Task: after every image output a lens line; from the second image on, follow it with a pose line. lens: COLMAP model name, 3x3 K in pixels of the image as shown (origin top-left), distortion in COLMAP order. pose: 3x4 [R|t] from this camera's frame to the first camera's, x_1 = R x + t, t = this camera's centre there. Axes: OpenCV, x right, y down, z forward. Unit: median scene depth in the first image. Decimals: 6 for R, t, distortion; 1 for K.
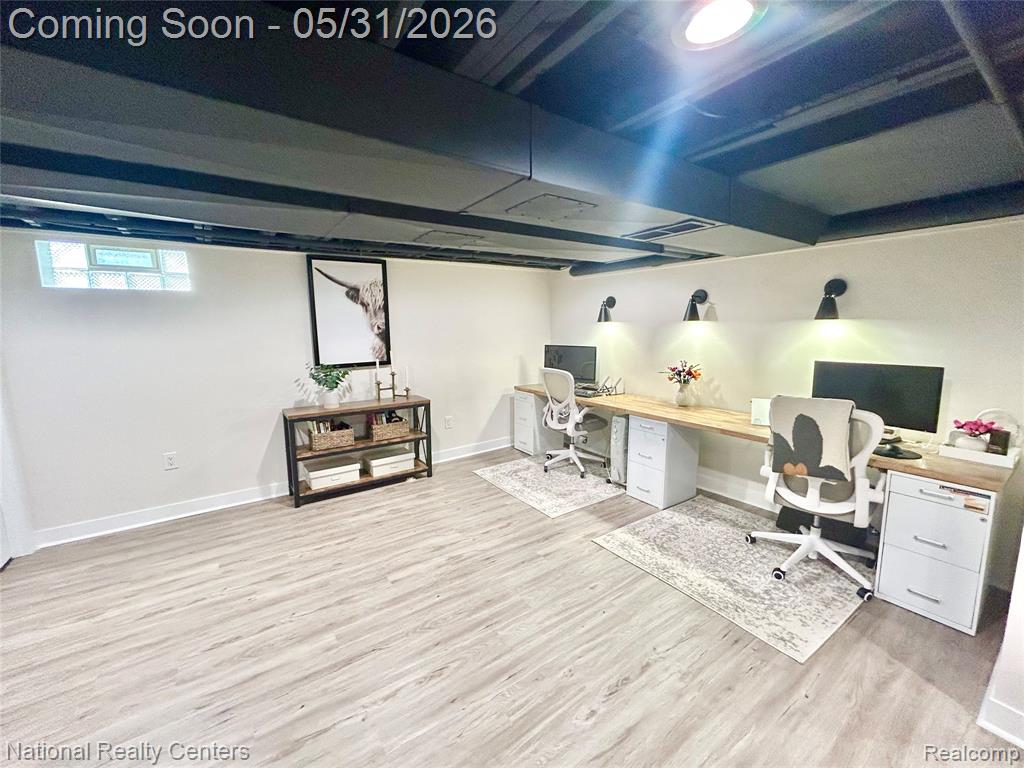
lens RADIAL K [[412.1, 0, 513.4], [0, 412.1, 381.0], [0, 0, 1]] dist [-0.000359, 0.001193]
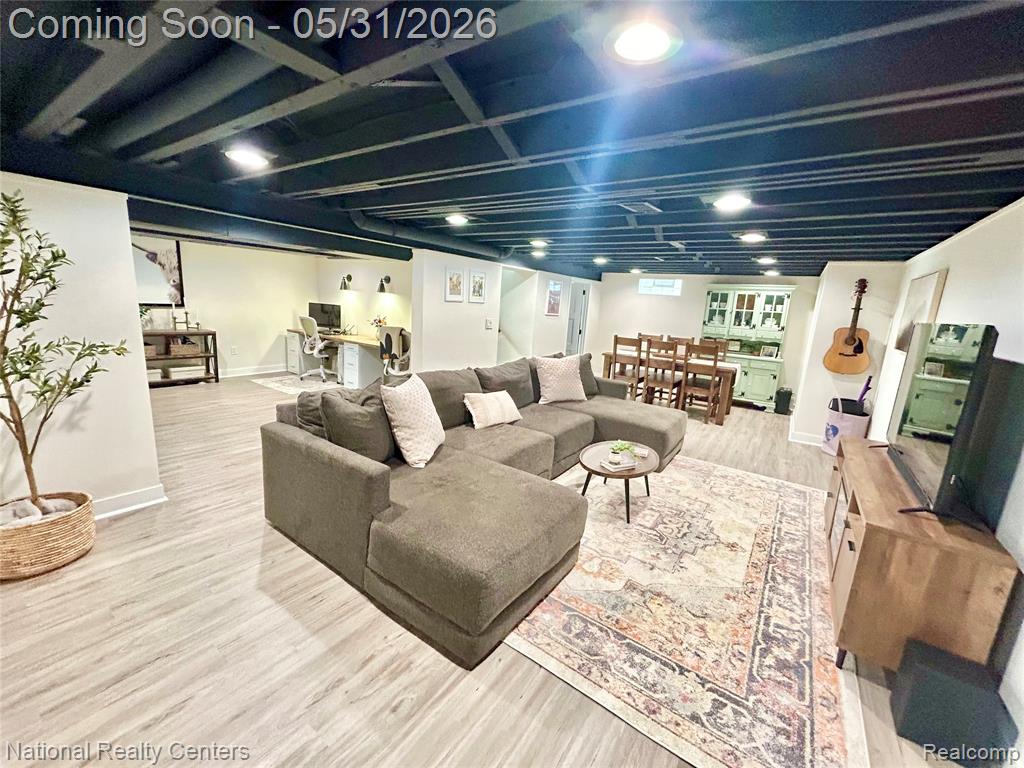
lens RADIAL K [[412.1, 0, 509.3], [0, 412.1, 385.0], [0, 0, 1]] dist [-0.000359, 0.001193]
pose [[0.939382, 0.002782, 0.342861, 0.313821], [-0.027594, 0.997337, 0.067509, 0.114850], [-0.341760, -0.072878, 0.936957, -0.871016]]
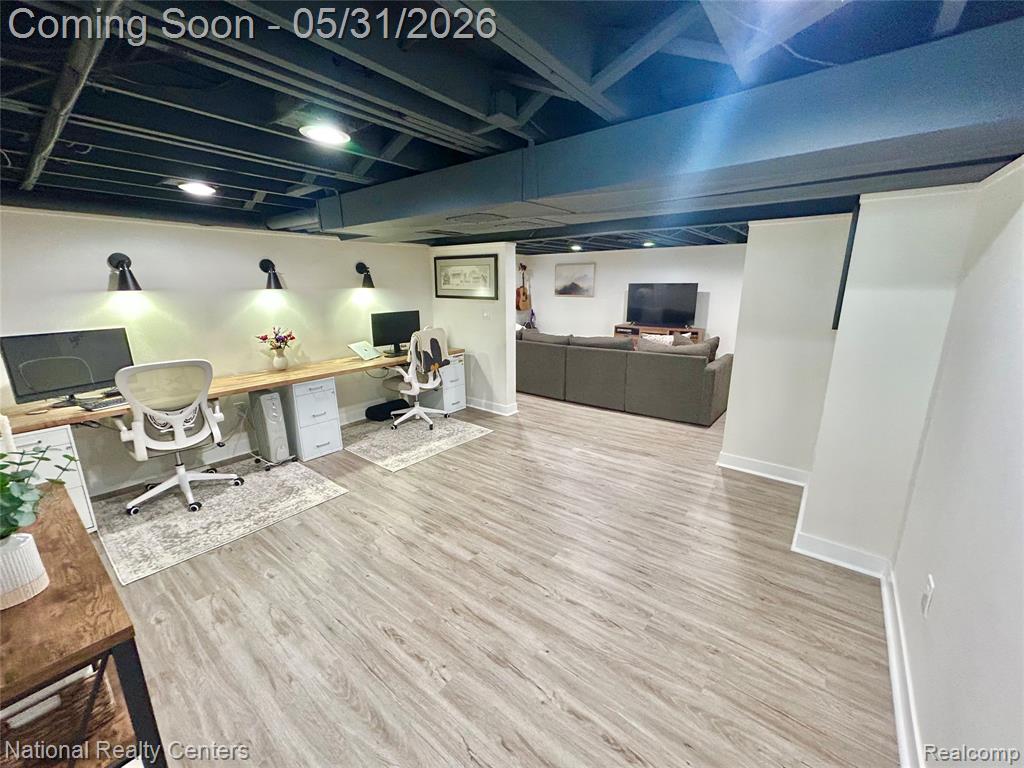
lens RADIAL K [[412.1, 0, 510.9], [0, 412.1, 384.6], [0, 0, 1]] dist [-0.000359, 0.001193]
pose [[-0.284633, -0.210216, 0.935304, -0.723602], [0.143337, 0.955360, 0.258344, -0.089492], [-0.947860, 0.207597, -0.241795, 0.673916]]
